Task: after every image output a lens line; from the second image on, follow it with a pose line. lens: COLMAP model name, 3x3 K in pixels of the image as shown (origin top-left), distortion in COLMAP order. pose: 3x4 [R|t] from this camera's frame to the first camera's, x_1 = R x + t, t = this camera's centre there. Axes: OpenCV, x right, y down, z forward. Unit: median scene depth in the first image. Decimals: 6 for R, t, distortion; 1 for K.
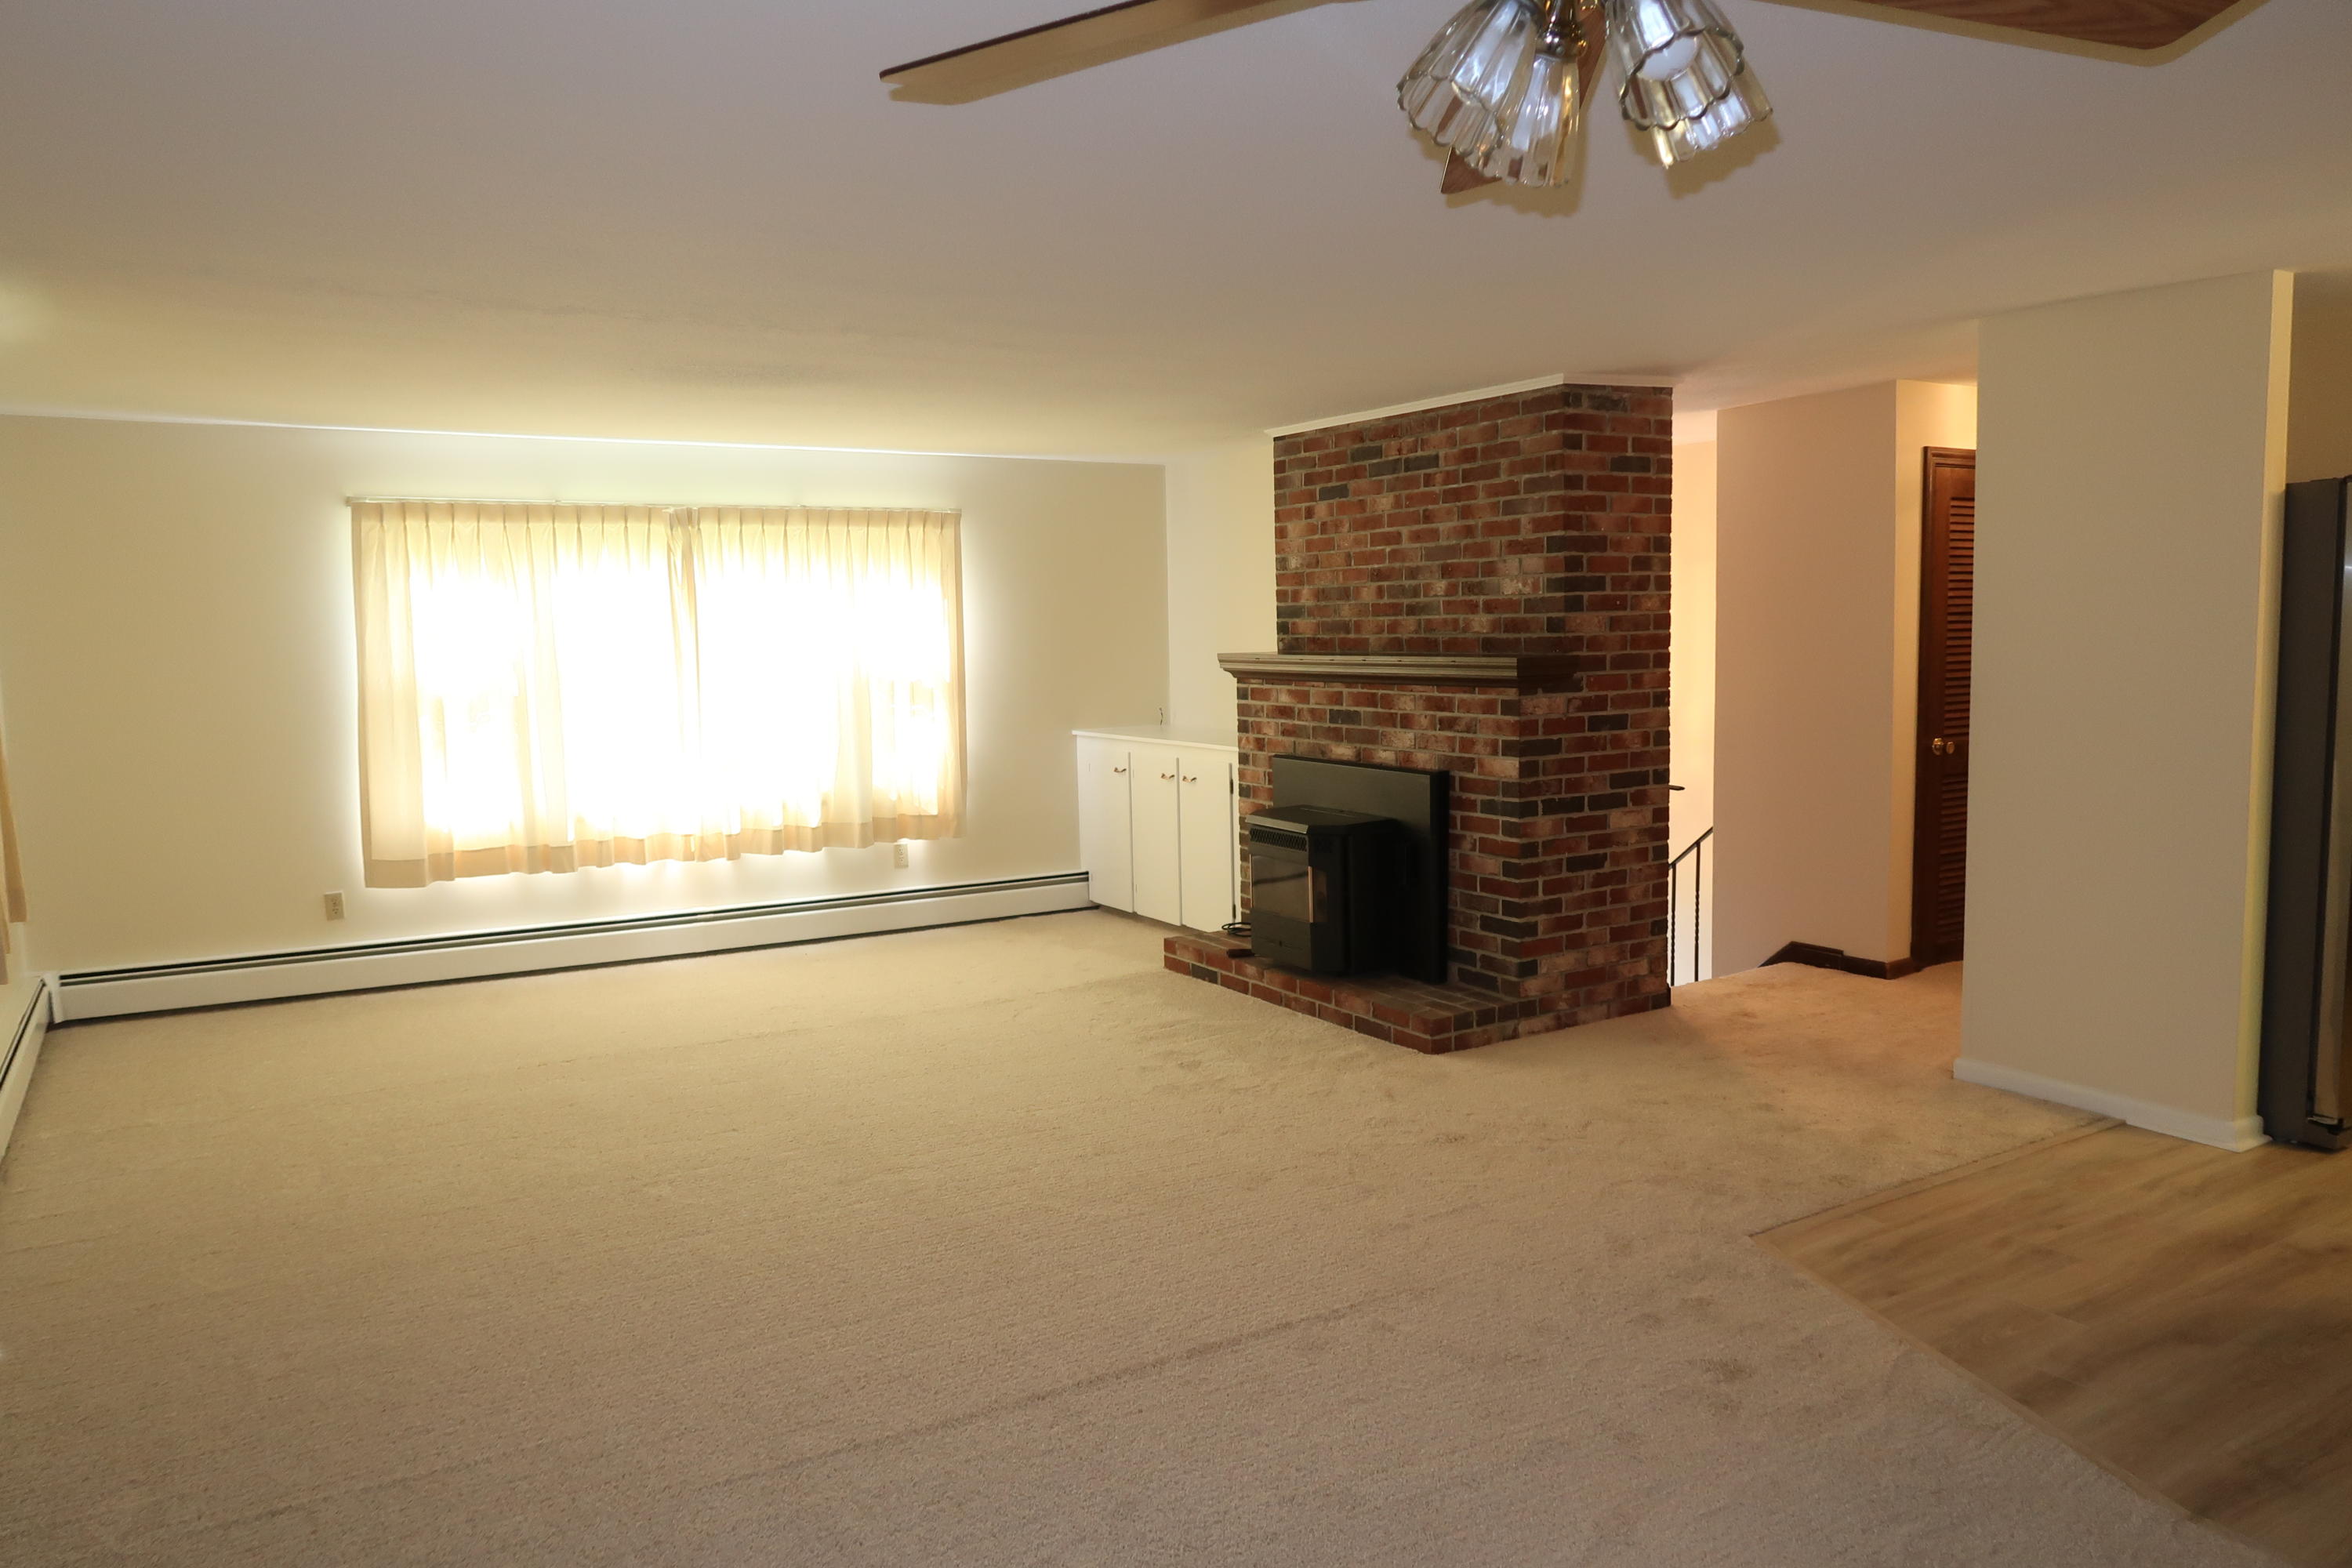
lens RADIAL K [[1660.6, 0, 1172.3], [0, 1660.6, 781.2], [0, 0, 1]] dist [-0.022161, -0.006713]
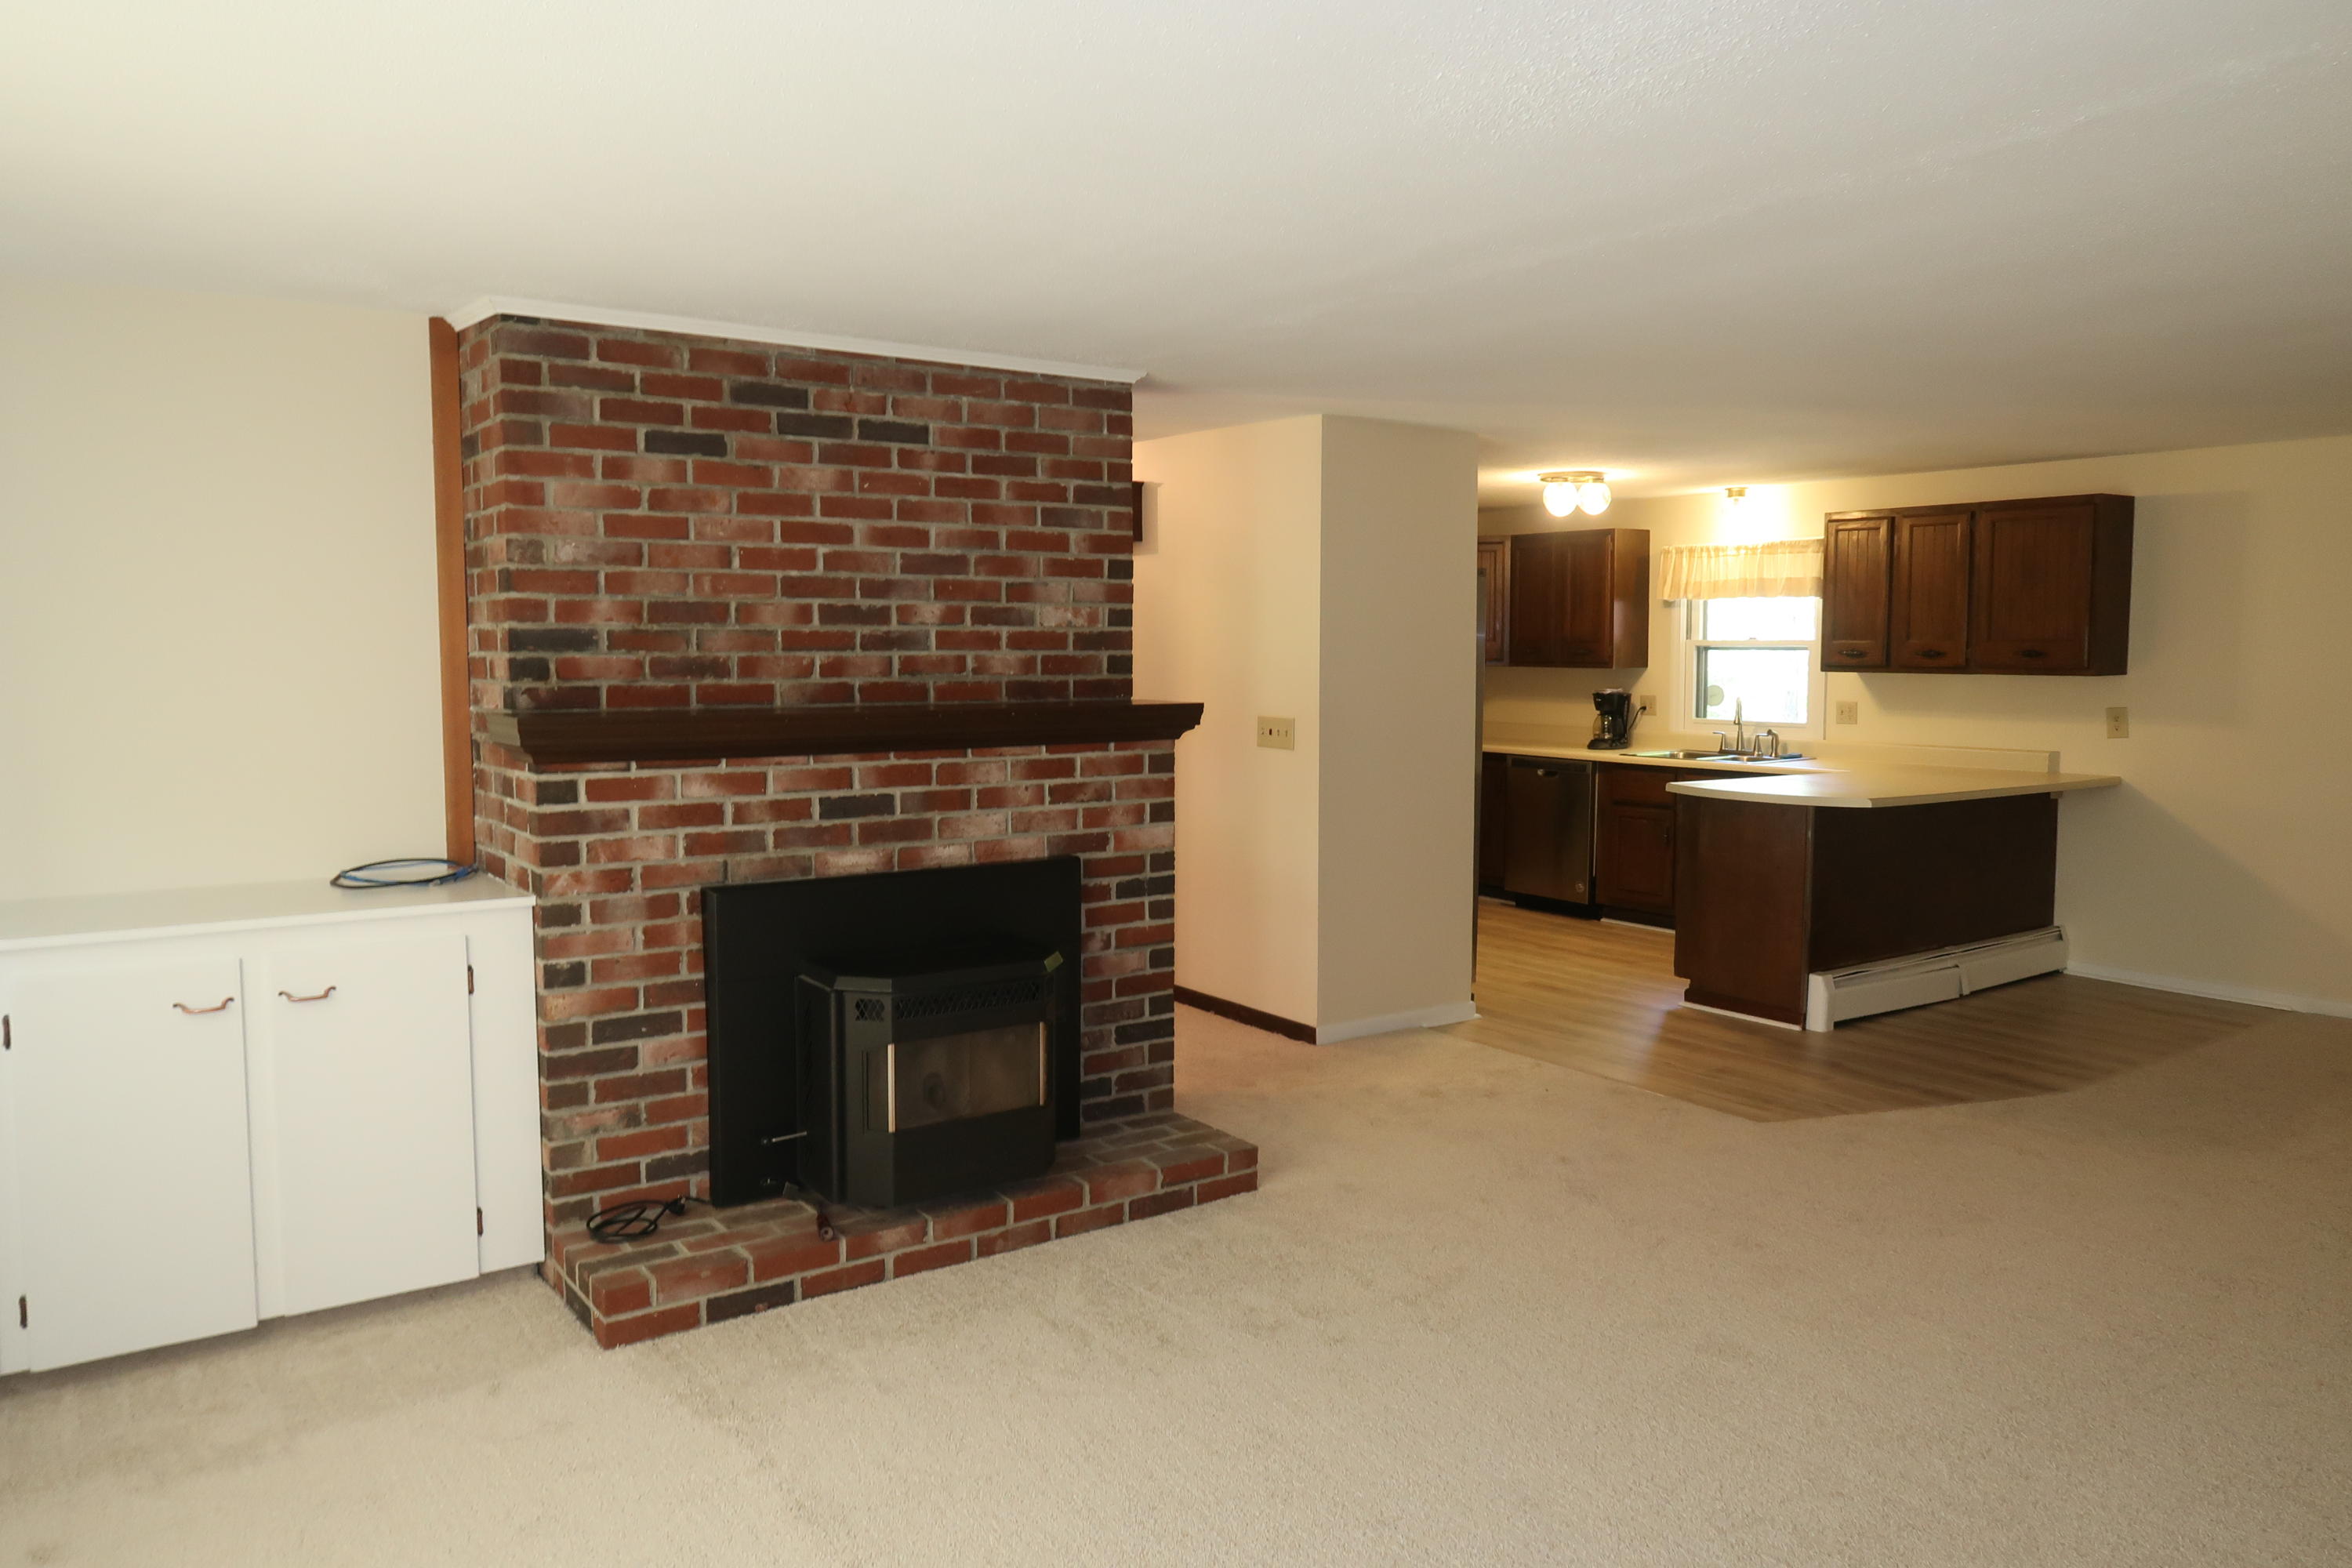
lens RADIAL K [[1660.6, 0, 1164.1], [0, 1660.6, 778.7], [0, 0, 1]] dist [-0.022161, -0.006713]
pose [[-0.089136, -0.059440, 0.994244, -0.567728], [0.096579, 0.992998, 0.068024, -0.084705], [-0.991326, 0.102086, -0.082772, 0.970690]]
